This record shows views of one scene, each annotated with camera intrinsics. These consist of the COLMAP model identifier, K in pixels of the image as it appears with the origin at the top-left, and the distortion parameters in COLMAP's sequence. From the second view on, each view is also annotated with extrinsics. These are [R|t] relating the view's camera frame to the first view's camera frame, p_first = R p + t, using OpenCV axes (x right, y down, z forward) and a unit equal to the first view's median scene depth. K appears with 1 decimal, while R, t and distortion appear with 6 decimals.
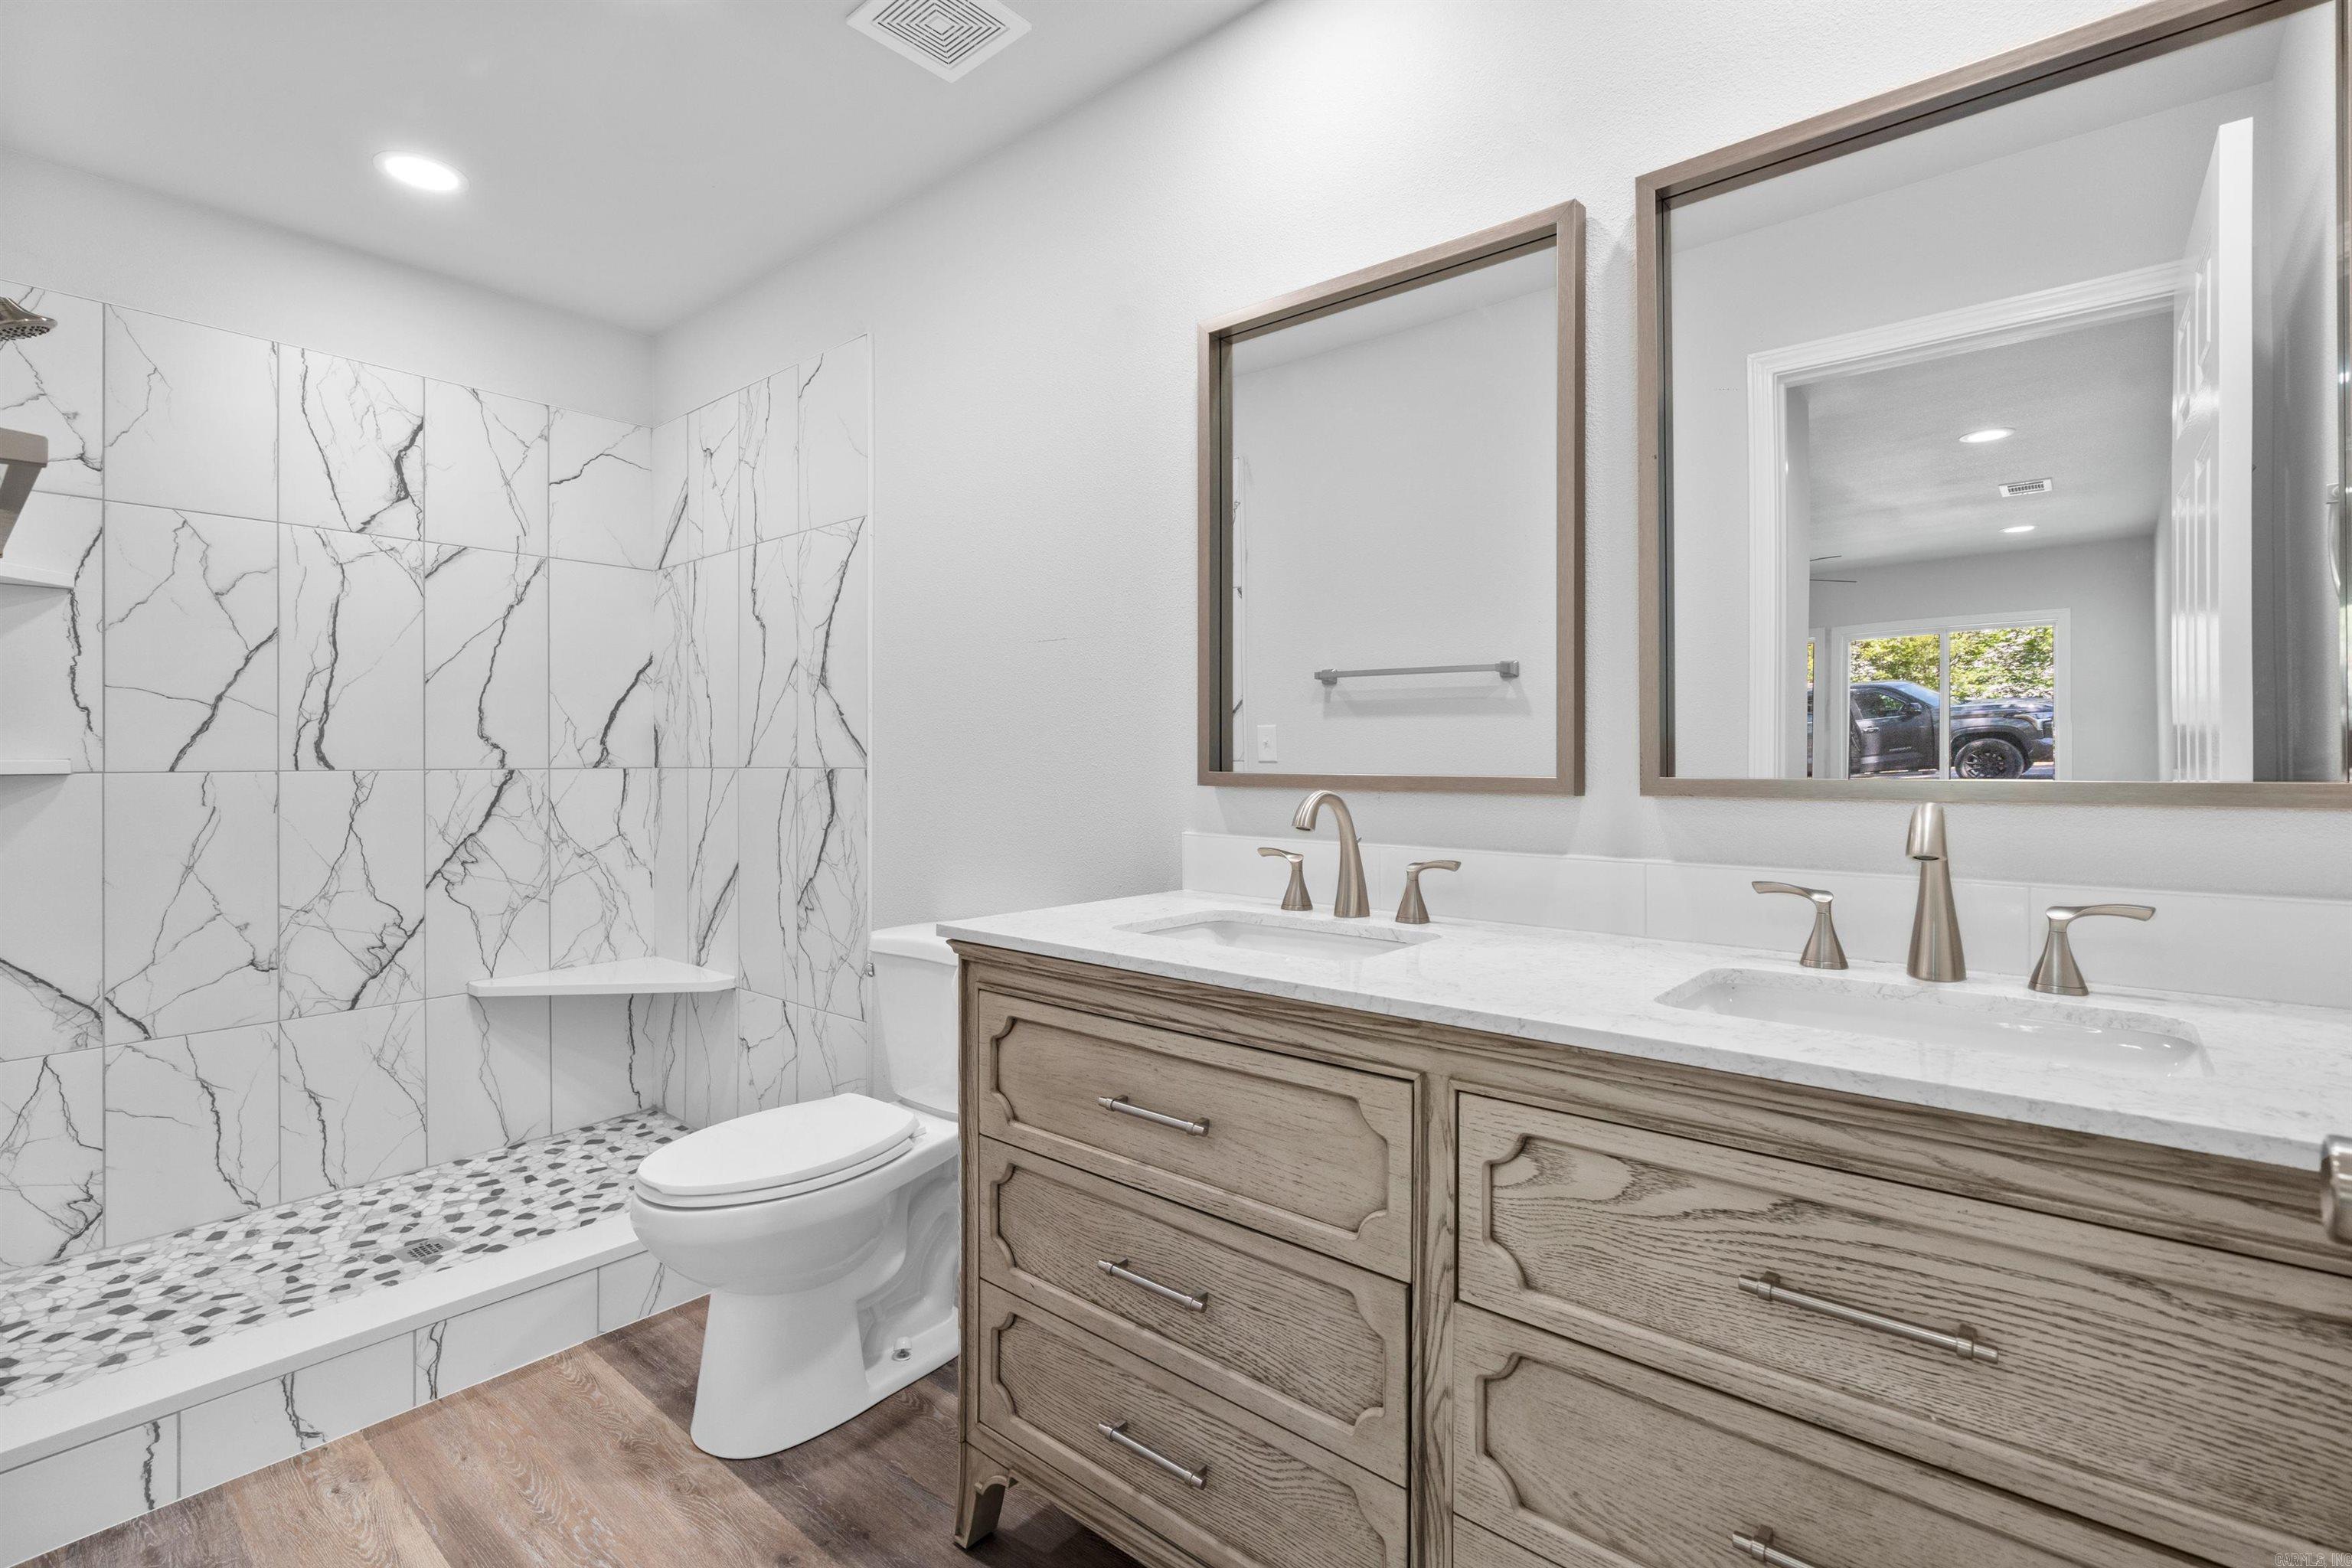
lens RADIAL K [[1076.5, 0, 1178.3], [0, 1076.5, 771.6], [0, 0, 1]] dist [-0.000113, -0.000169]
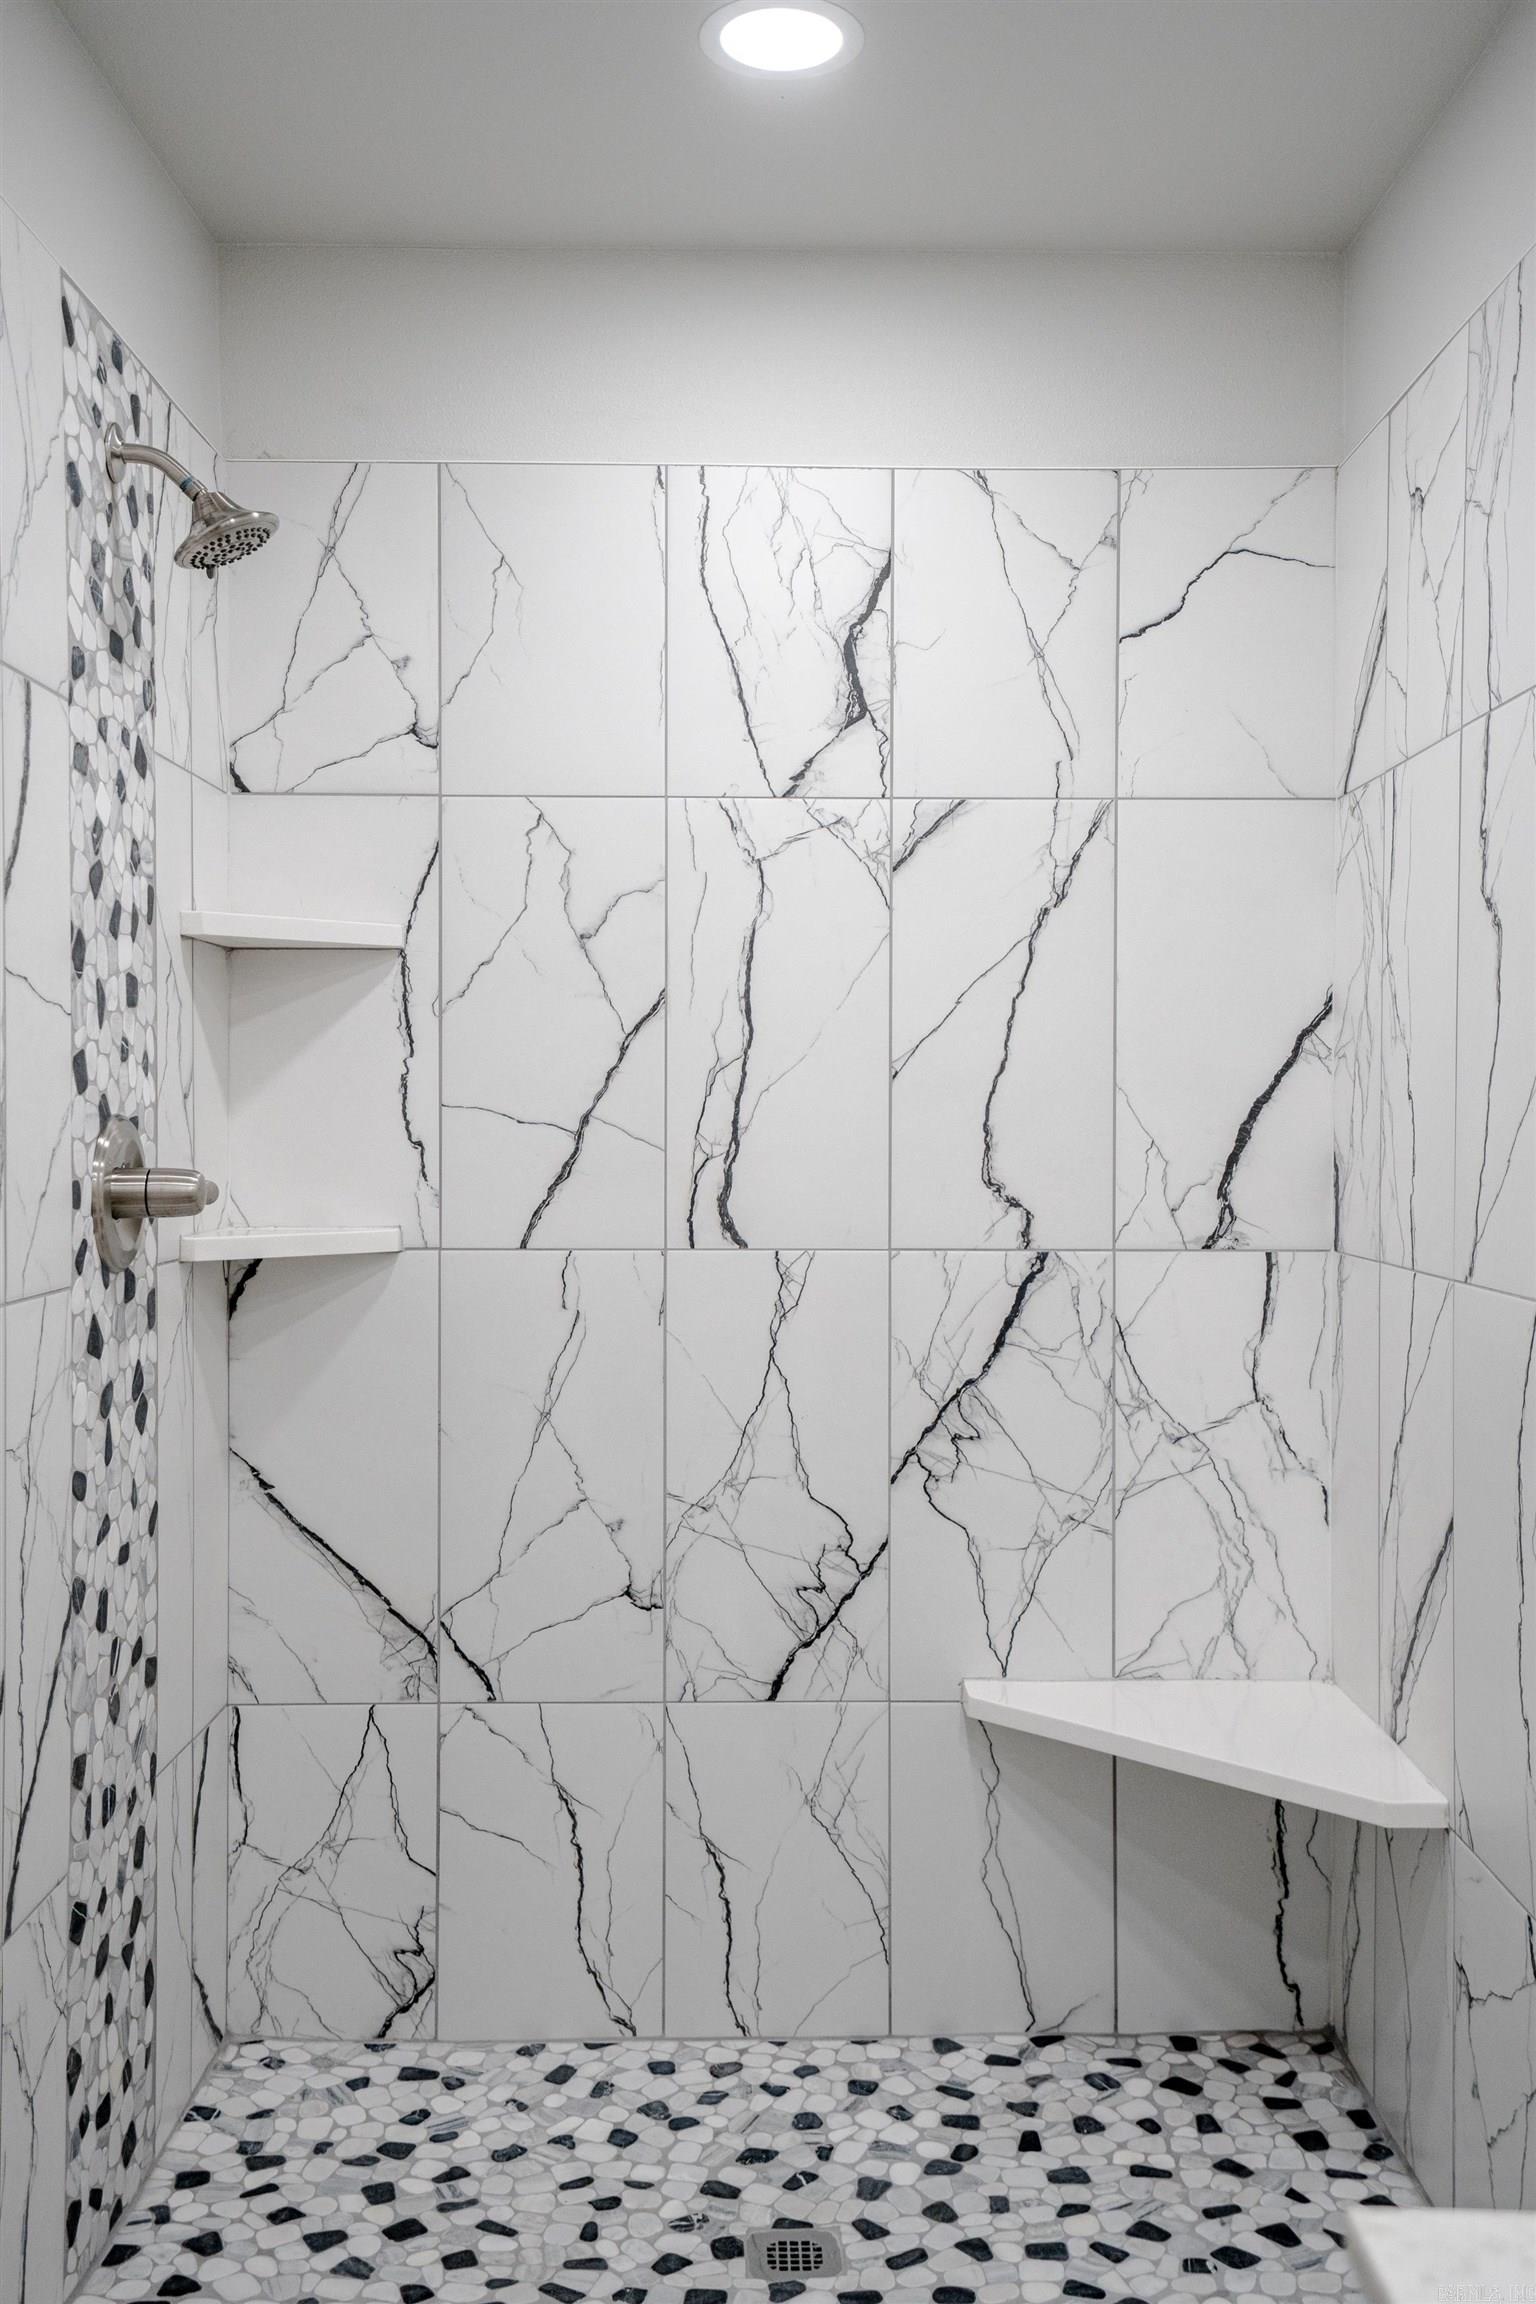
lens RADIAL K [[2182.3, 0, 772.0], [0, 2182.3, 1155.8], [0, 0, 1]] dist [0.052049, 0.031010]
pose [[0.655712, 0.017532, -0.754807, 0.040310], [-0.012934, 0.999844, 0.011988, -0.060645], [0.754900, 0.001902, 0.655837, 0.299459]]
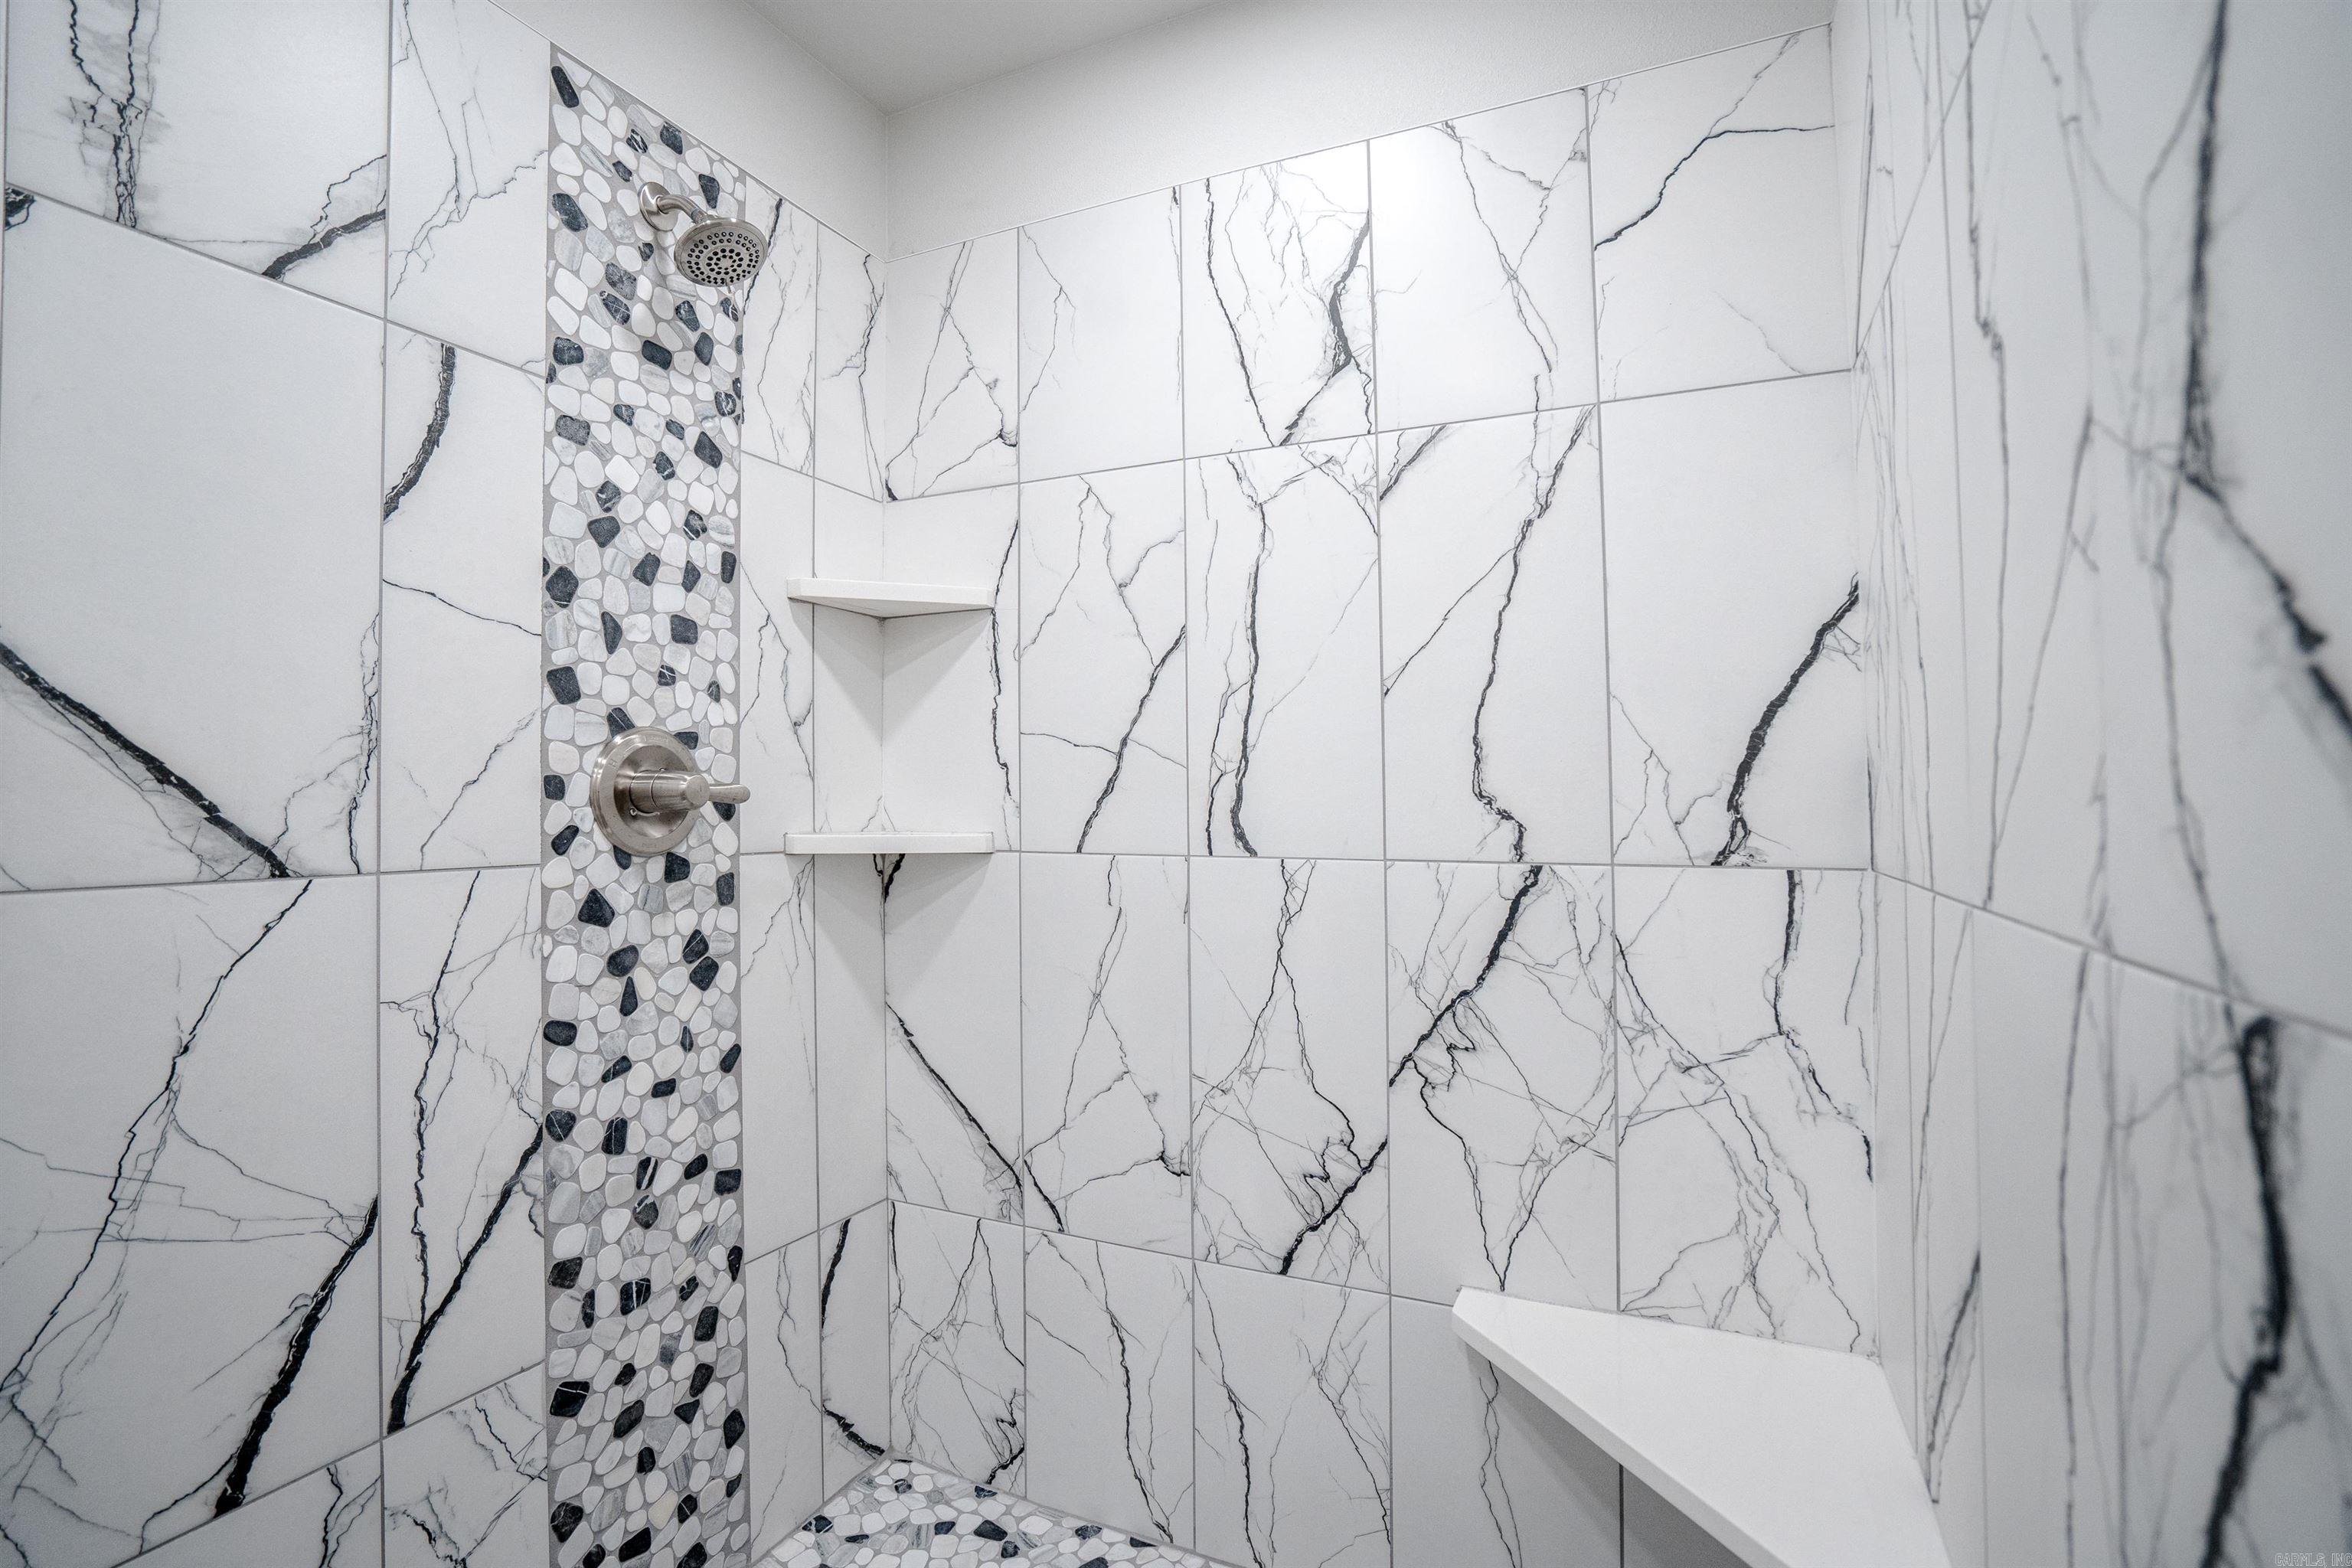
lens RADIAL K [[1106.2, 0, 1172.0], [0, 1106.2, 755.4], [0, 0, 1]] dist [-0.066344, 0.031299]
pose [[0.268969, -0.041036, -0.962274, -0.217646], [-0.015793, 0.998770, -0.047007, -0.027375], [0.963019, 0.027841, 0.267990, 0.794292]]
